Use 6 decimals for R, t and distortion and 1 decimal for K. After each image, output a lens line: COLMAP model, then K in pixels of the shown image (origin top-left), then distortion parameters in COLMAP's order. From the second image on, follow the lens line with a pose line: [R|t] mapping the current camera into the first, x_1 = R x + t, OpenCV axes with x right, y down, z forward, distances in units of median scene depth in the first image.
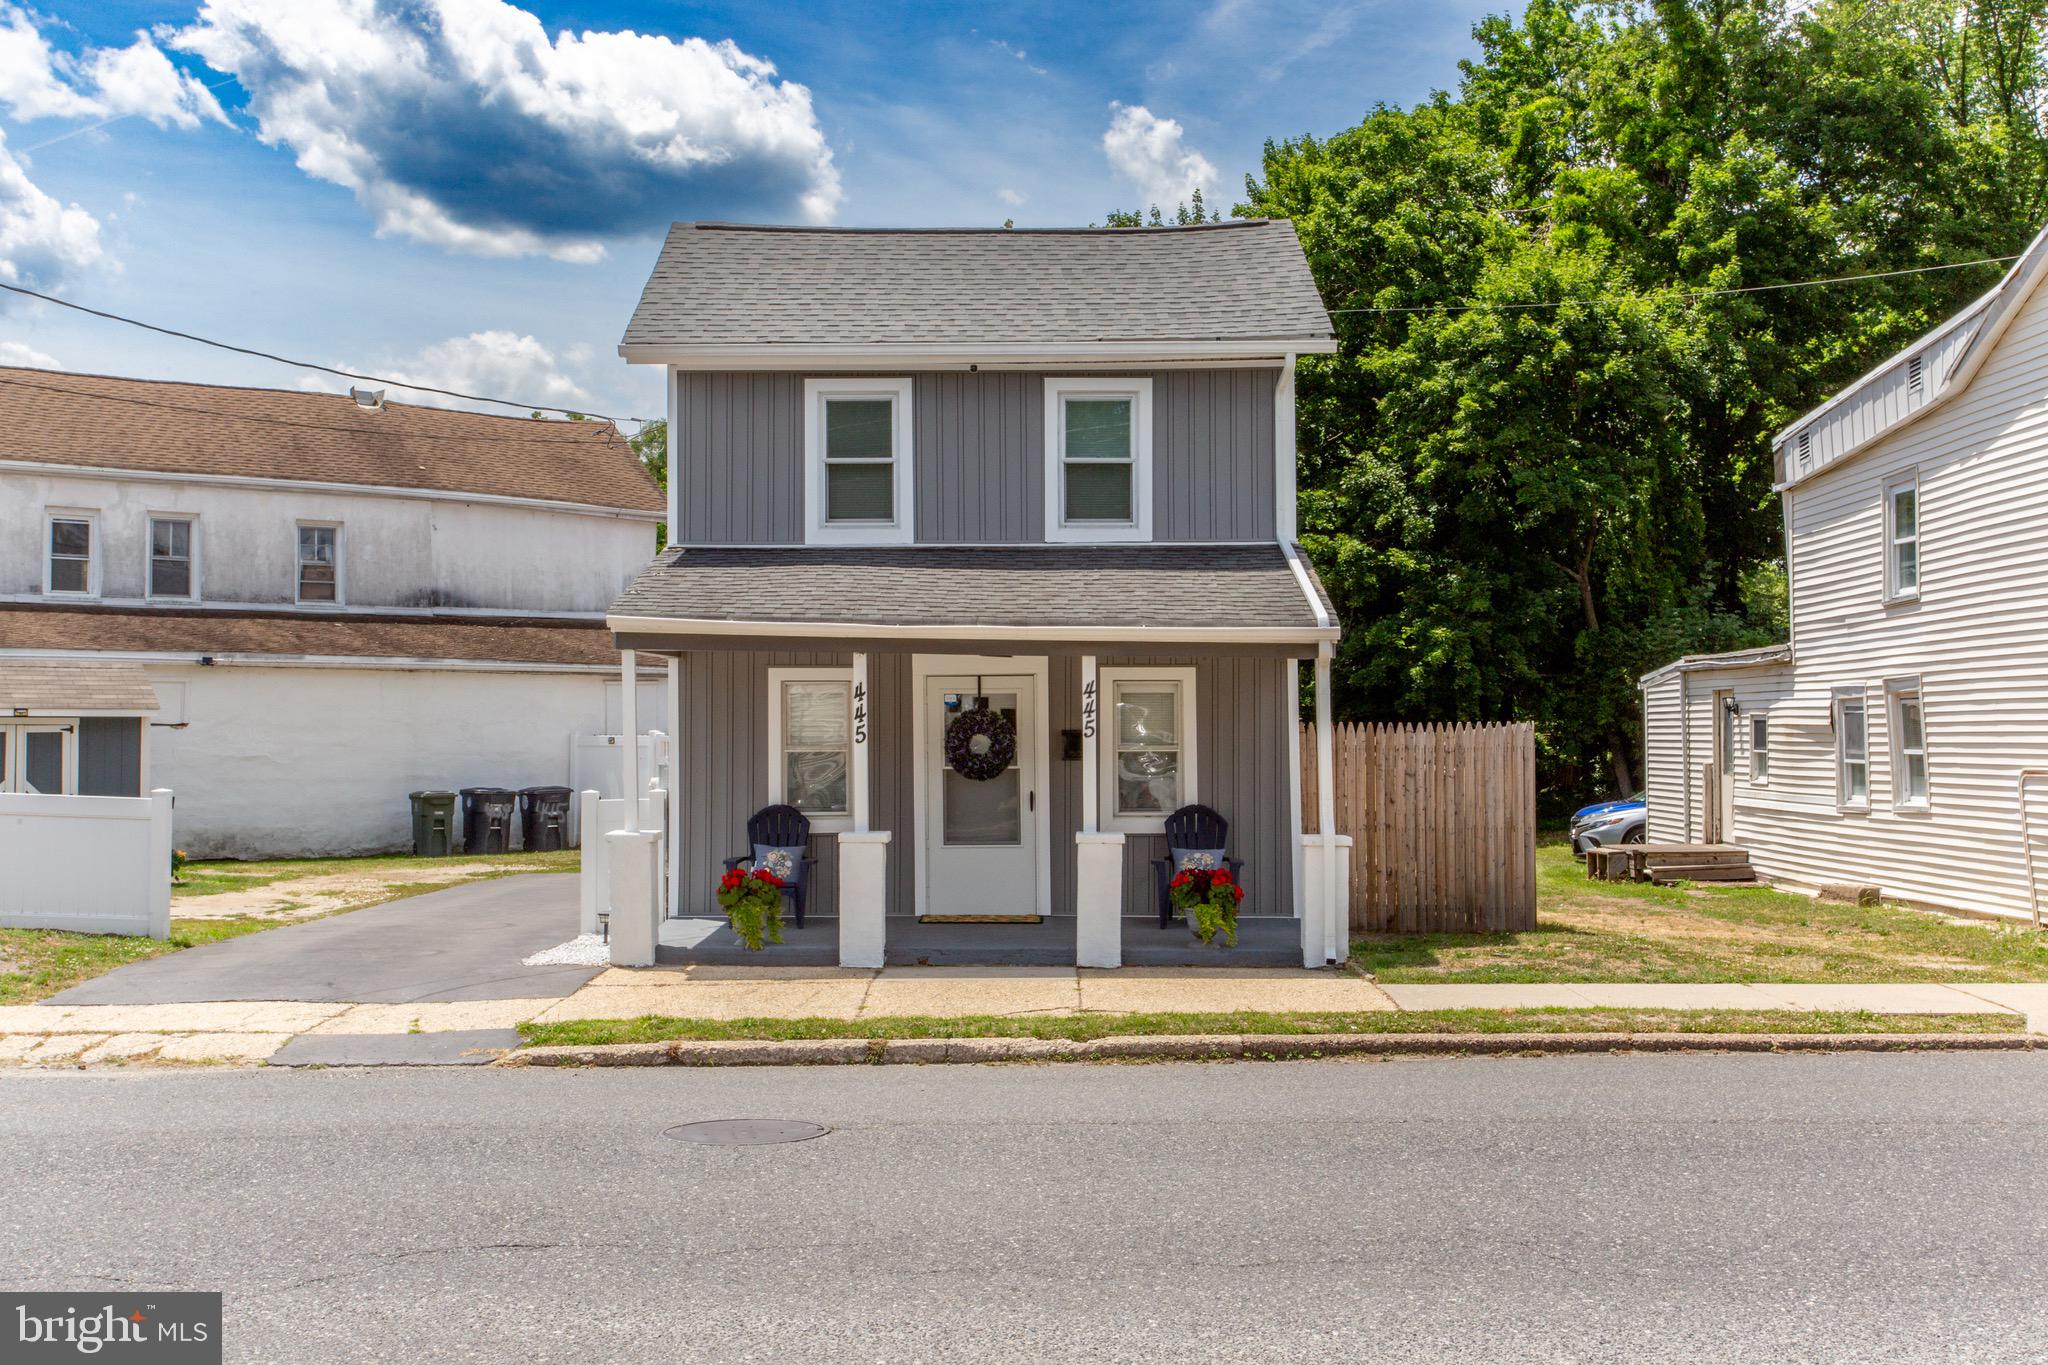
lens RADIAL K [[2197.0, 0, 1001.4], [0, 2197.0, 677.4], [0, 0, 1]] dist [-0.000671, 0.201821]
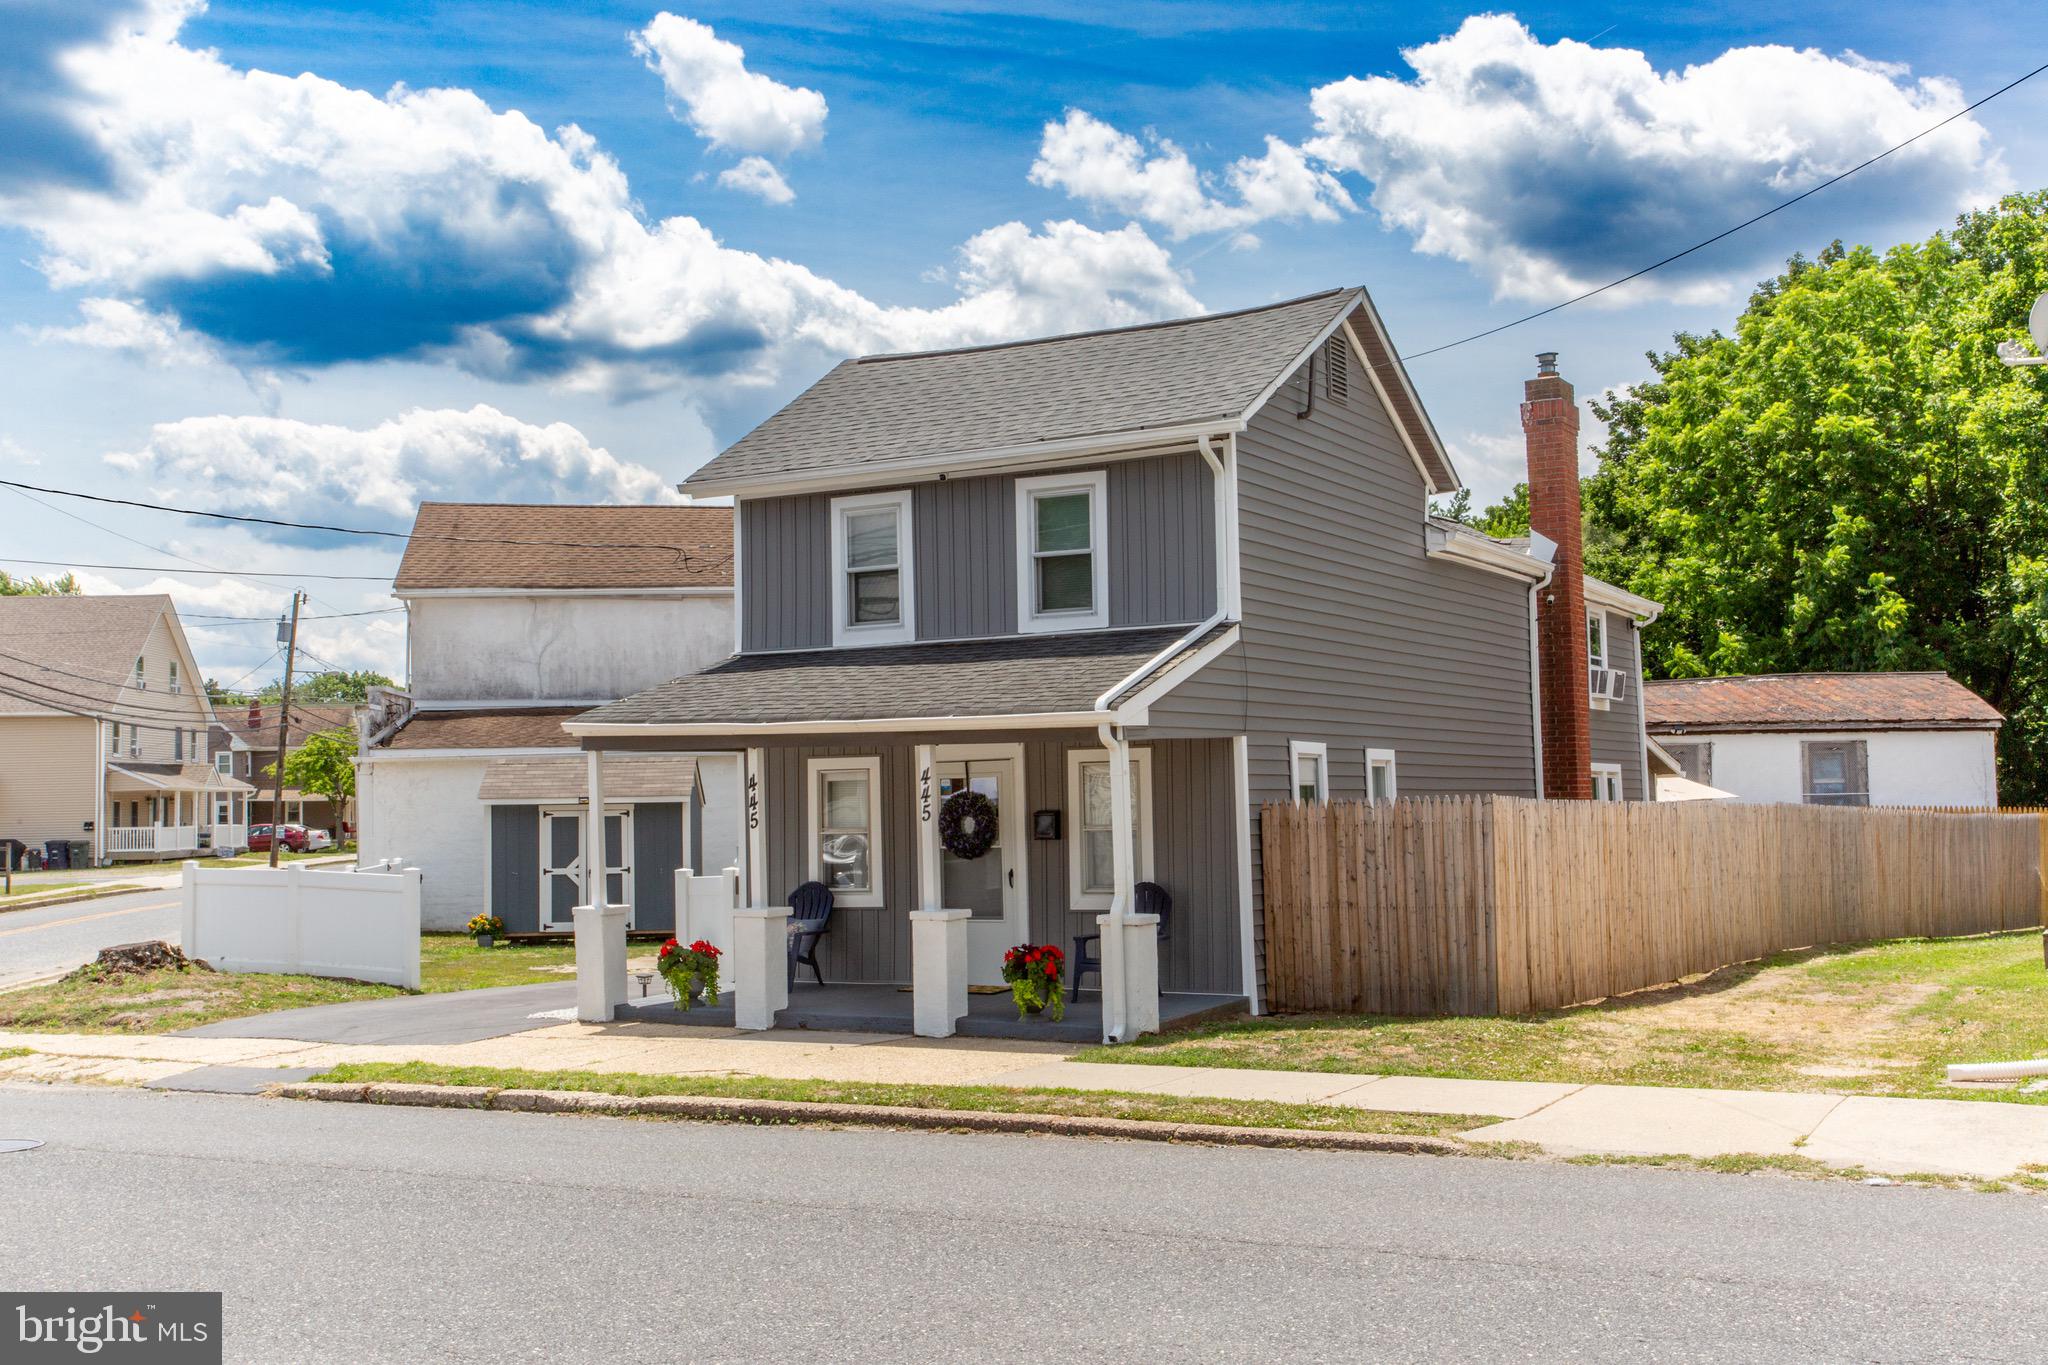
lens RADIAL K [[2197.0, 0, 1001.4], [0, 2197.0, 677.4], [0, 0, 1]] dist [-0.000671, 0.201821]
pose [[0.869930, -0.044491, -0.491164, 0.354044], [0.031144, 0.998891, -0.035322, -0.002165], [0.492190, 0.015430, 0.870351, 0.049038]]
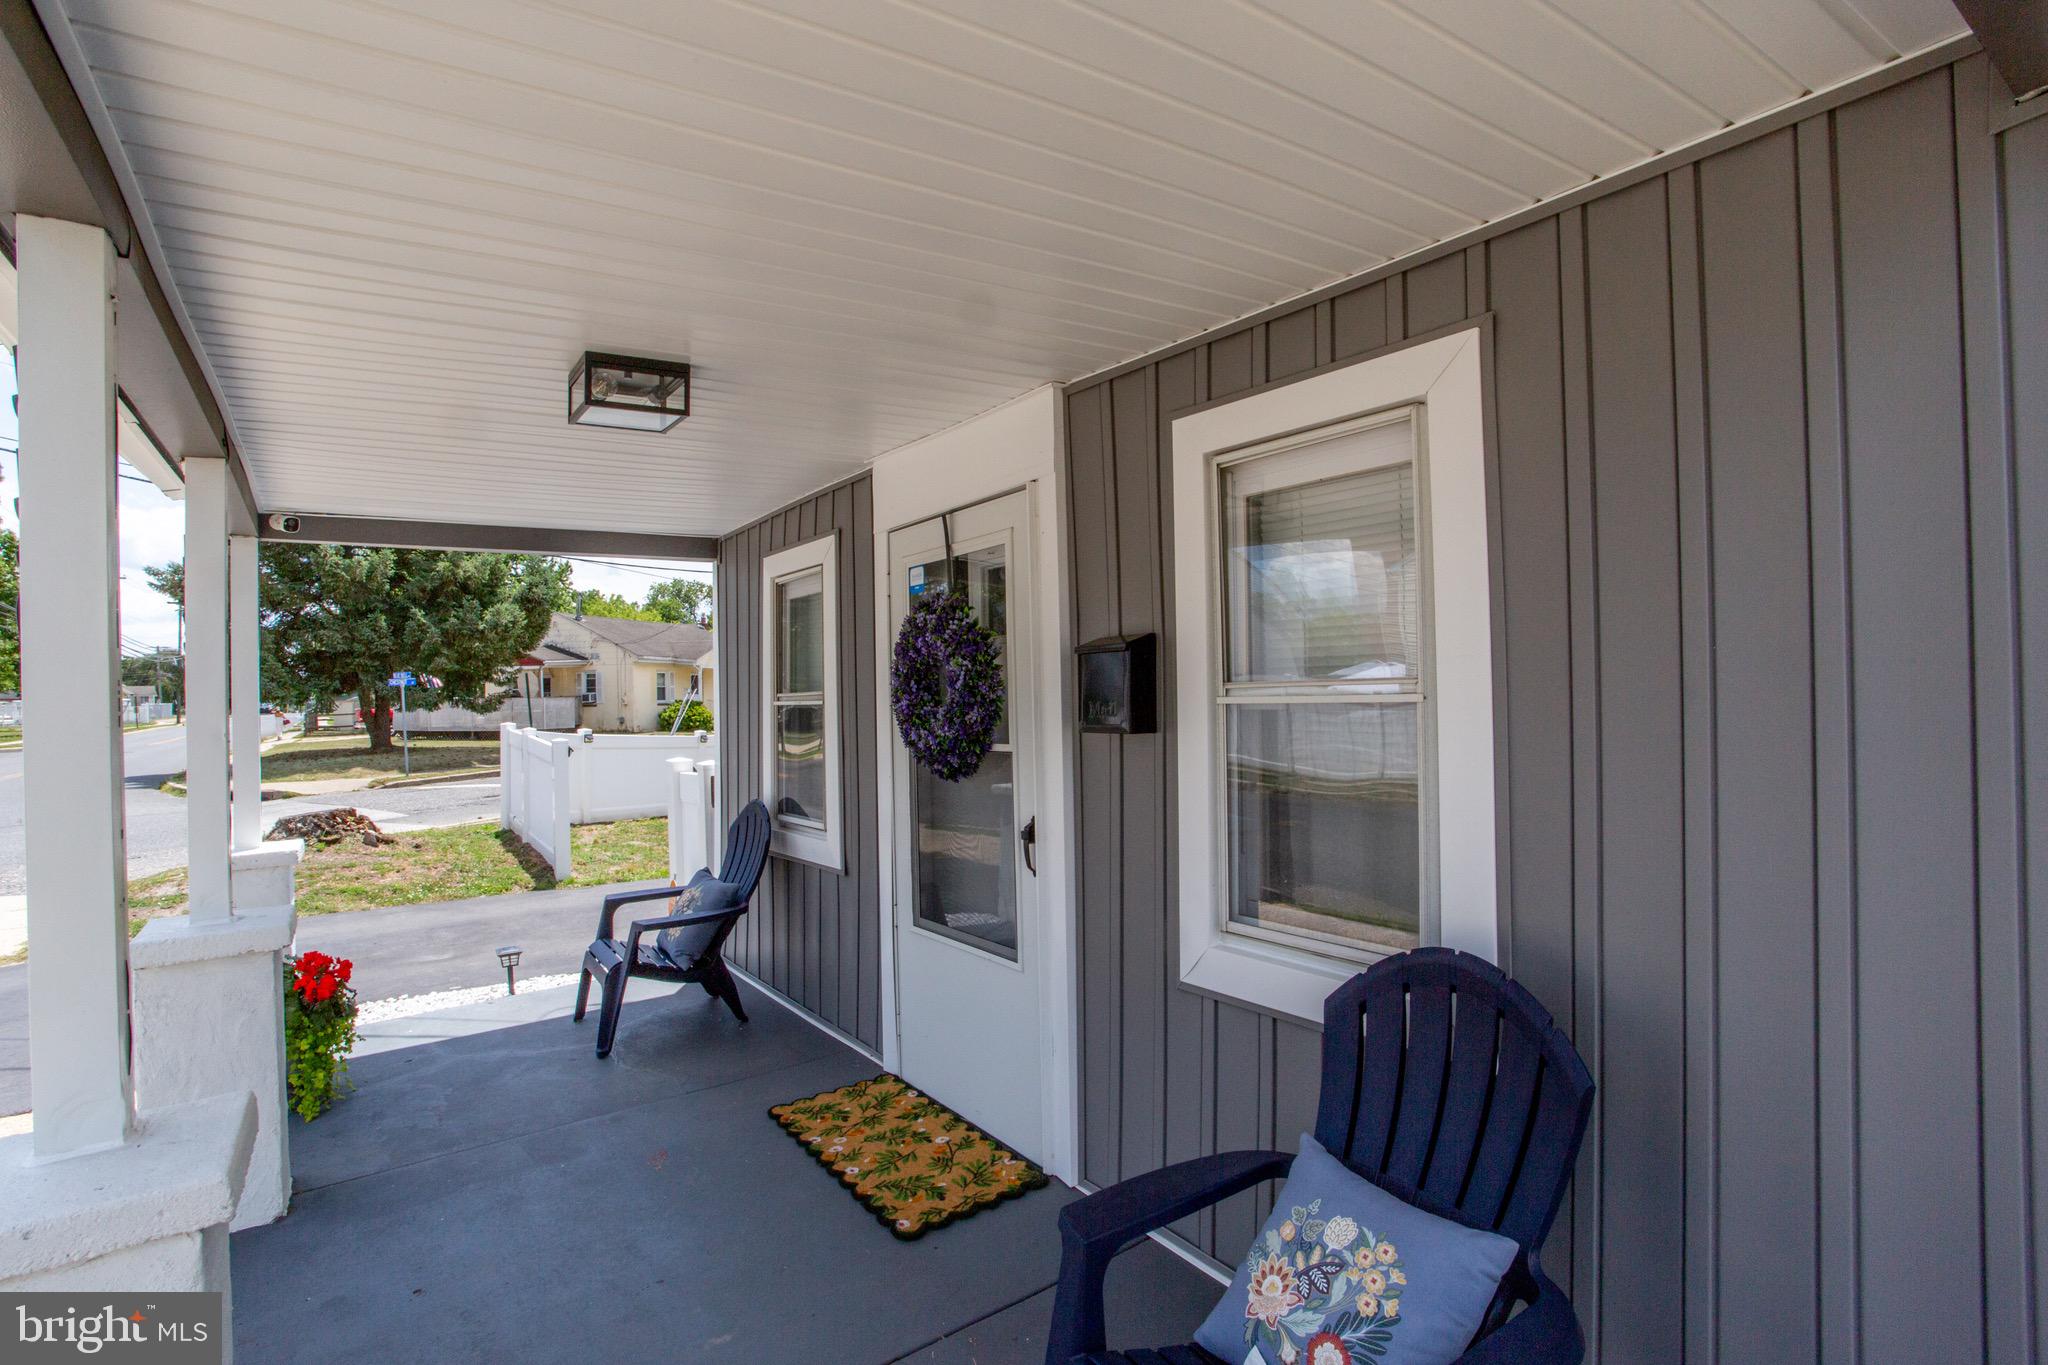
lens RADIAL K [[991.6, 0, 1011.4], [0, 991.6, 683.3], [0, 0, 1]] dist [-0.077774, 0.032449]
pose [[0.583562, -0.018105, -0.811866, 0.092437], [0.040359, 0.999163, 0.006728, 0.019366], [0.811065, -0.036692, 0.583804, 0.600920]]
